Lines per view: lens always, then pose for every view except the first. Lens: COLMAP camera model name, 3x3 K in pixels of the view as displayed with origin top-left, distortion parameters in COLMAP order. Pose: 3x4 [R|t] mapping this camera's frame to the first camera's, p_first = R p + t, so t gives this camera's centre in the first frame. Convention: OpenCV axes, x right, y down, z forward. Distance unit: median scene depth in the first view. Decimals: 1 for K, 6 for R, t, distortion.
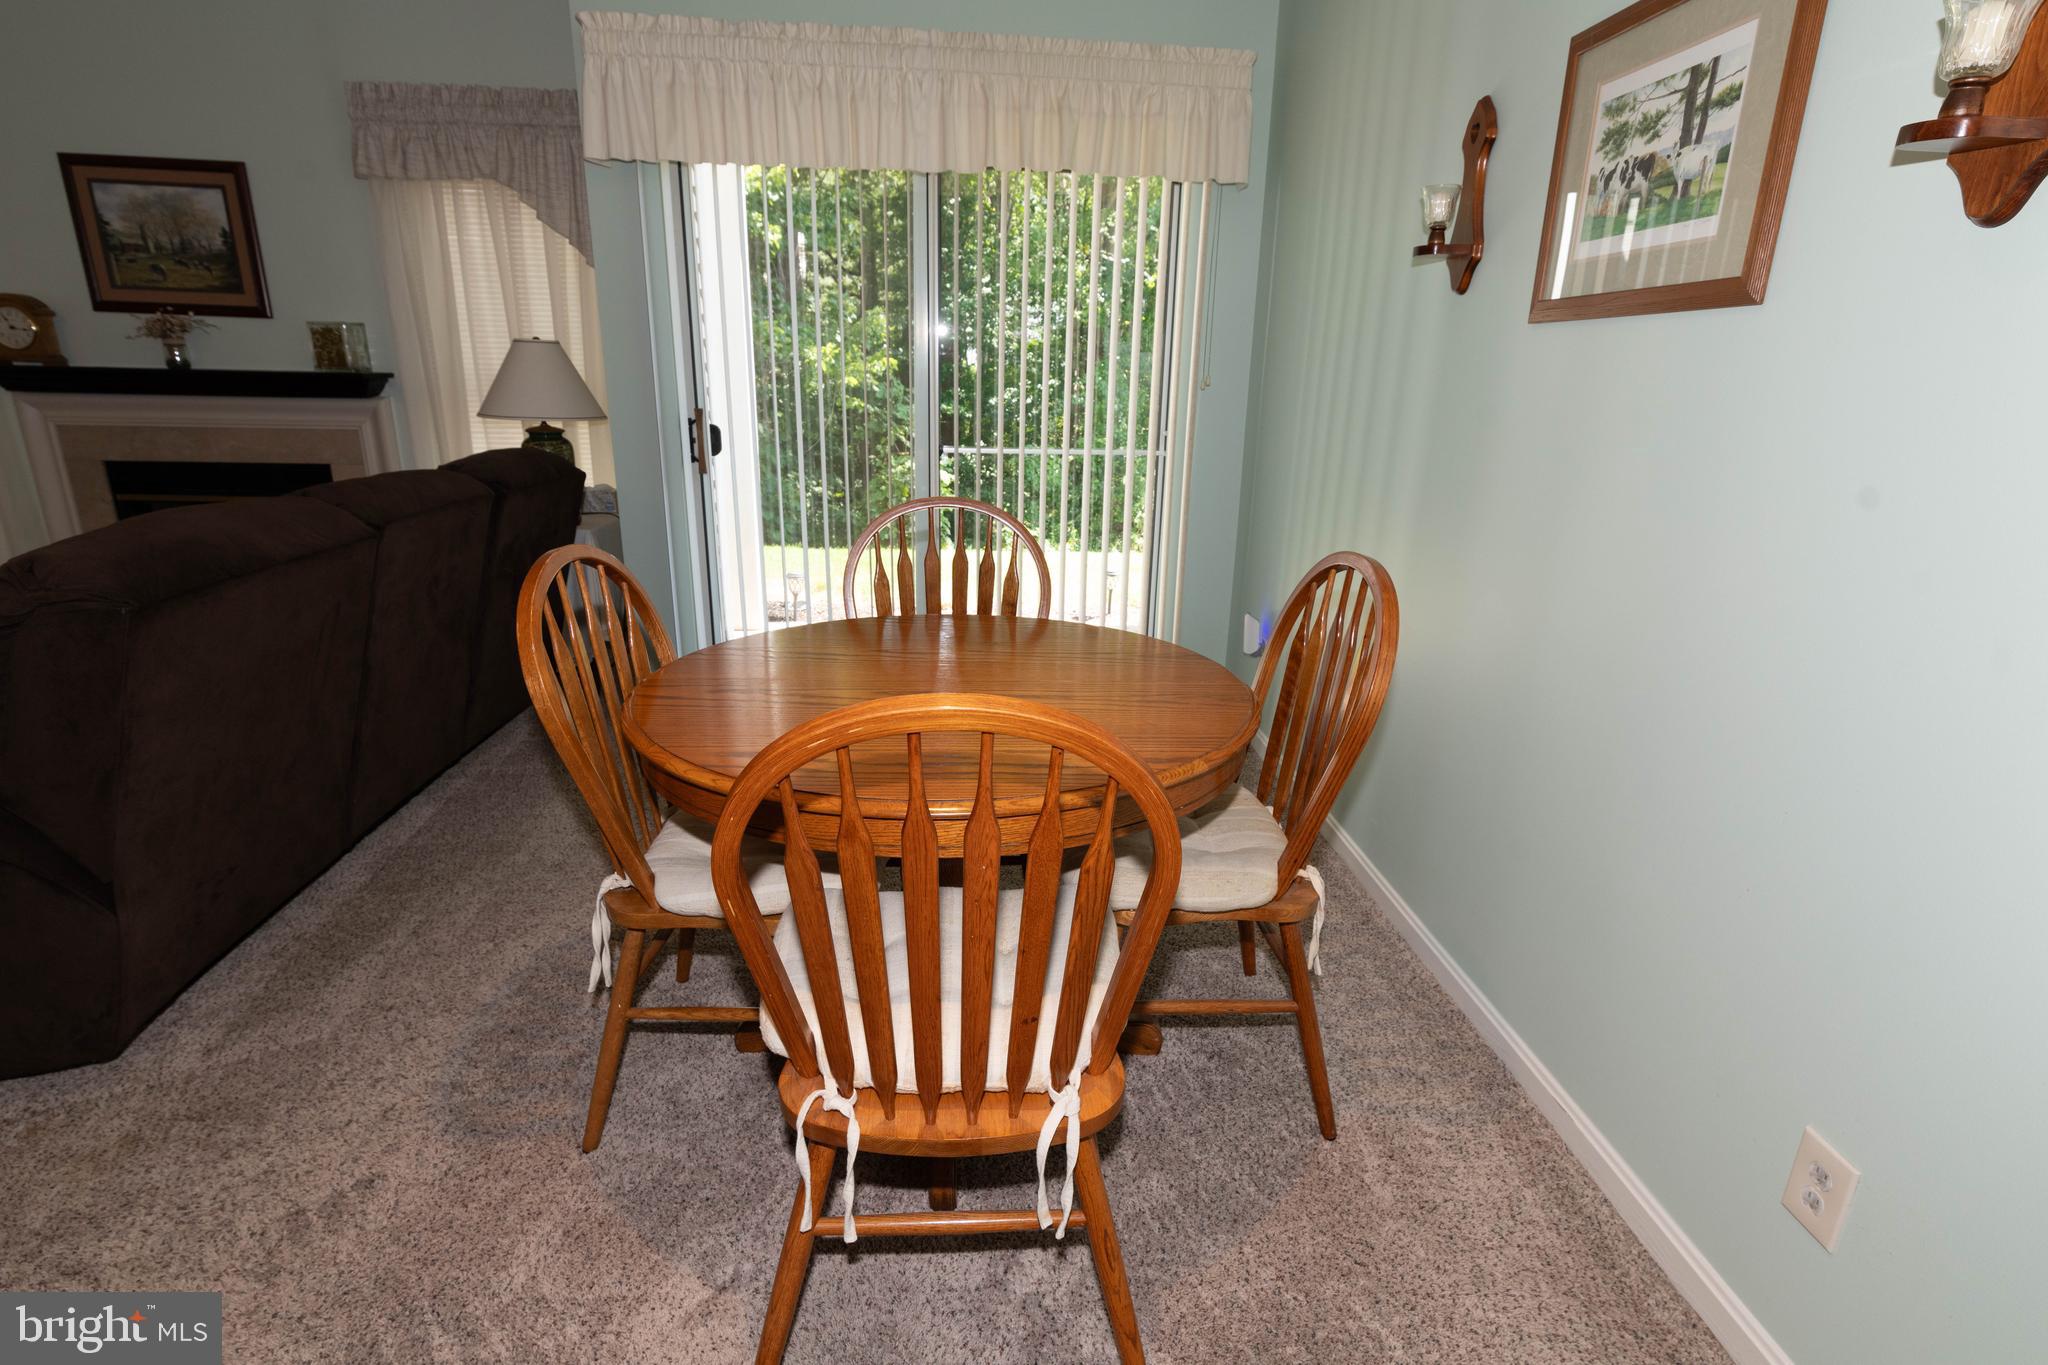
lens RADIAL K [[1026.3, 0, 1030.5], [0, 1026.3, 682.3], [0, 0, 1]] dist [0.003730, 0.000296]
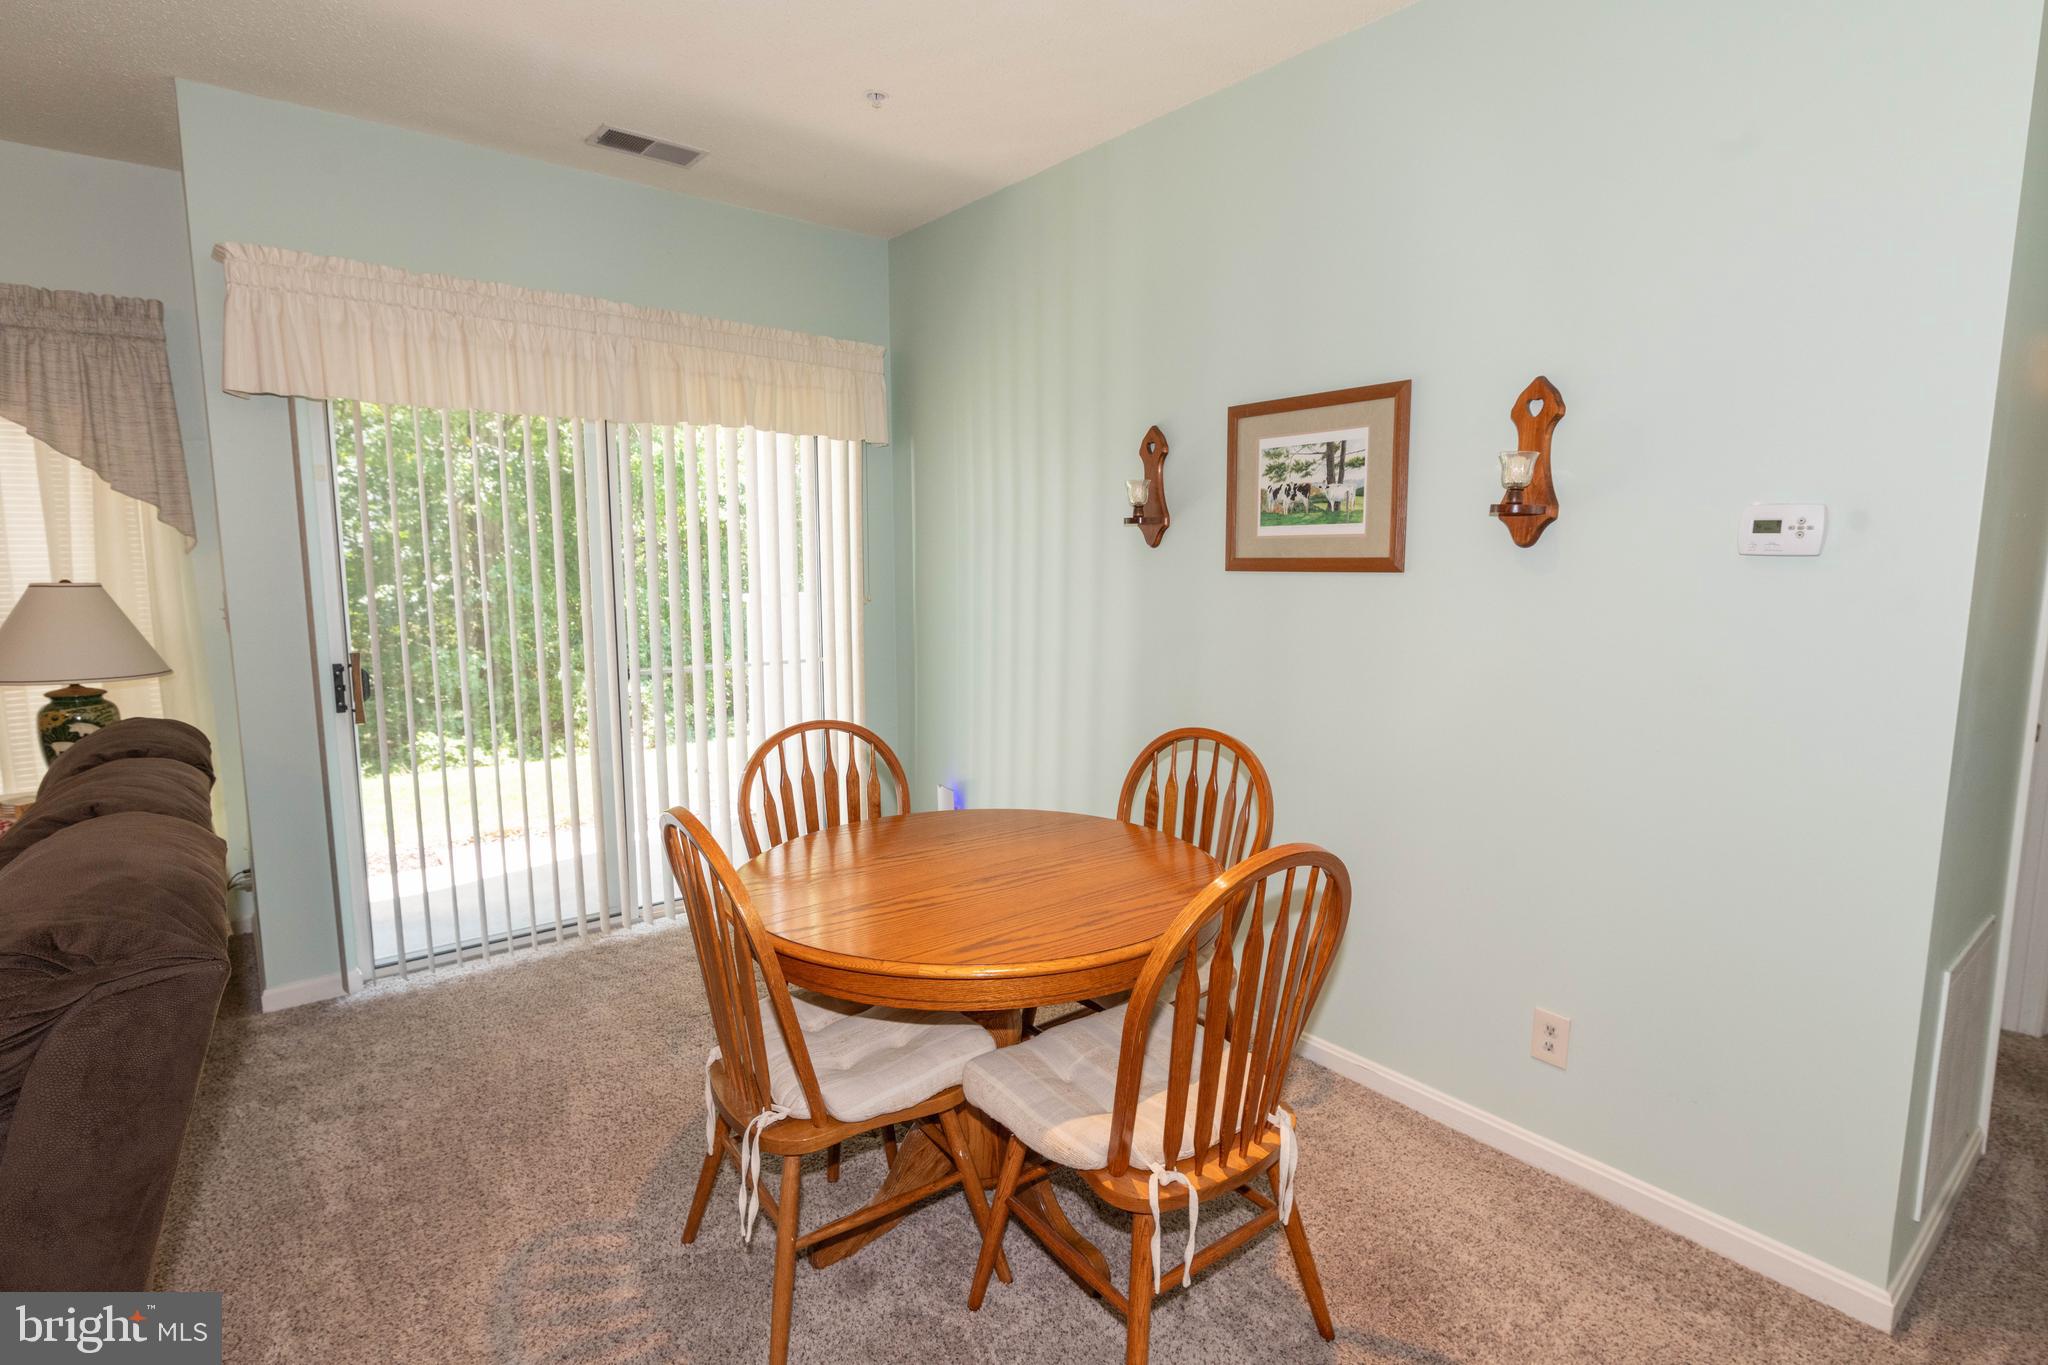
lens RADIAL K [[1009.0, 0, 1035.5], [0, 1009.0, 680.1], [0, 0, 1]] dist [0.005873, 0.000147]
pose [[0.820575, -0.092115, 0.564067, -0.306928], [0.184444, 0.976802, -0.108804, -0.034750], [-0.540959, 0.193321, 0.818529, -0.034850]]
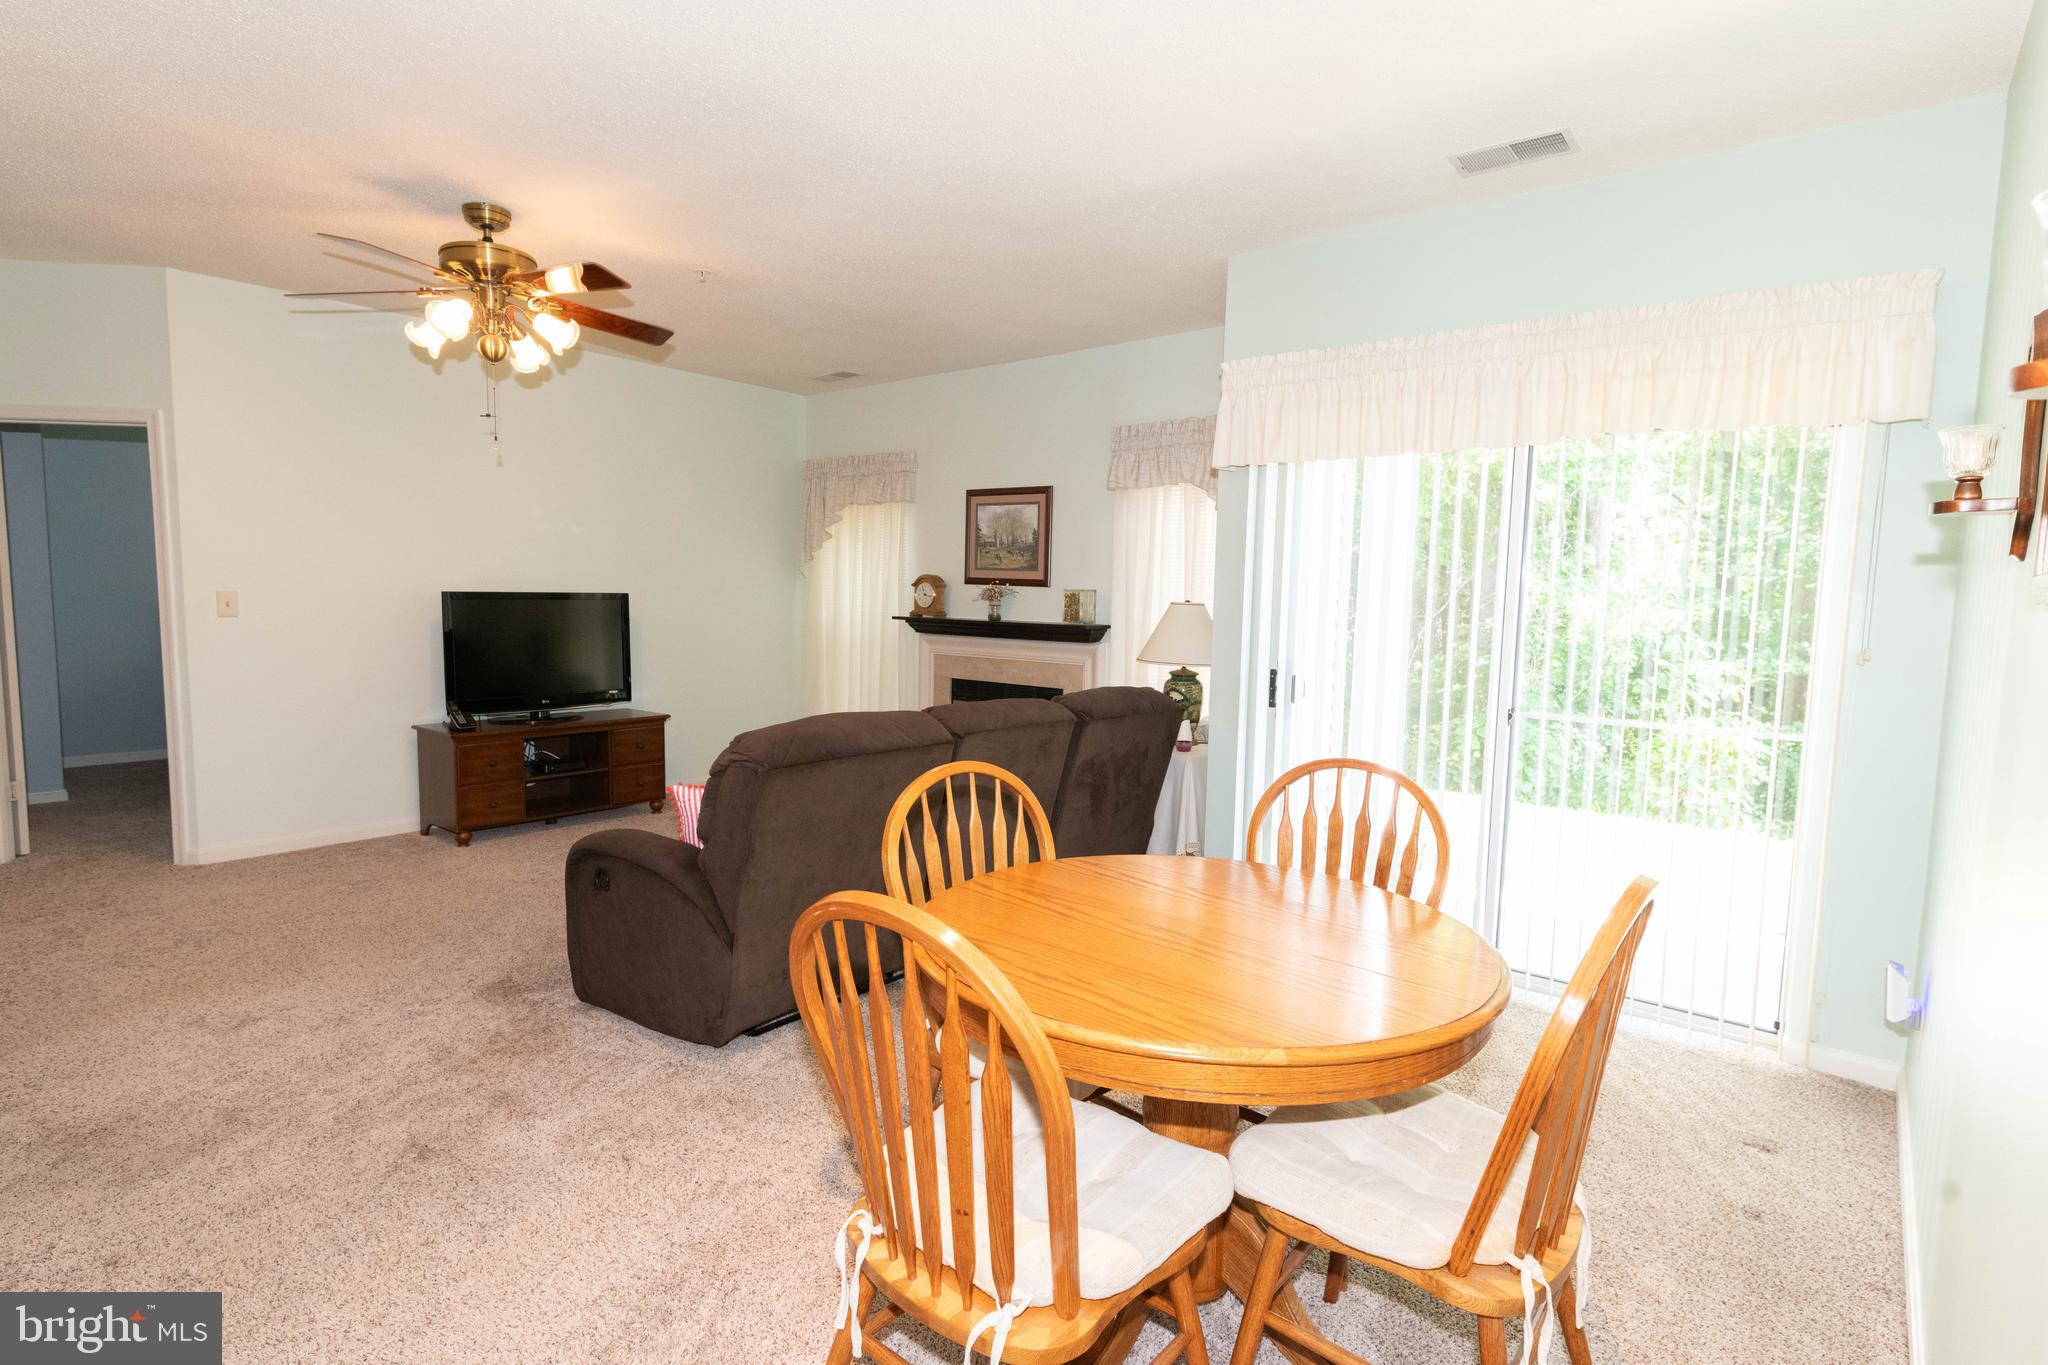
lens RADIAL K [[1011.5, 0, 1037.1], [0, 1011.5, 686.8], [0, 0, 1]] dist [0.002087, 0.000407]
pose [[0.723389, 0.059551, -0.687868, 0.227384], [-0.211014, 0.967673, -0.138135, -0.027096], [0.657406, 0.245075, 0.712570, 0.033996]]
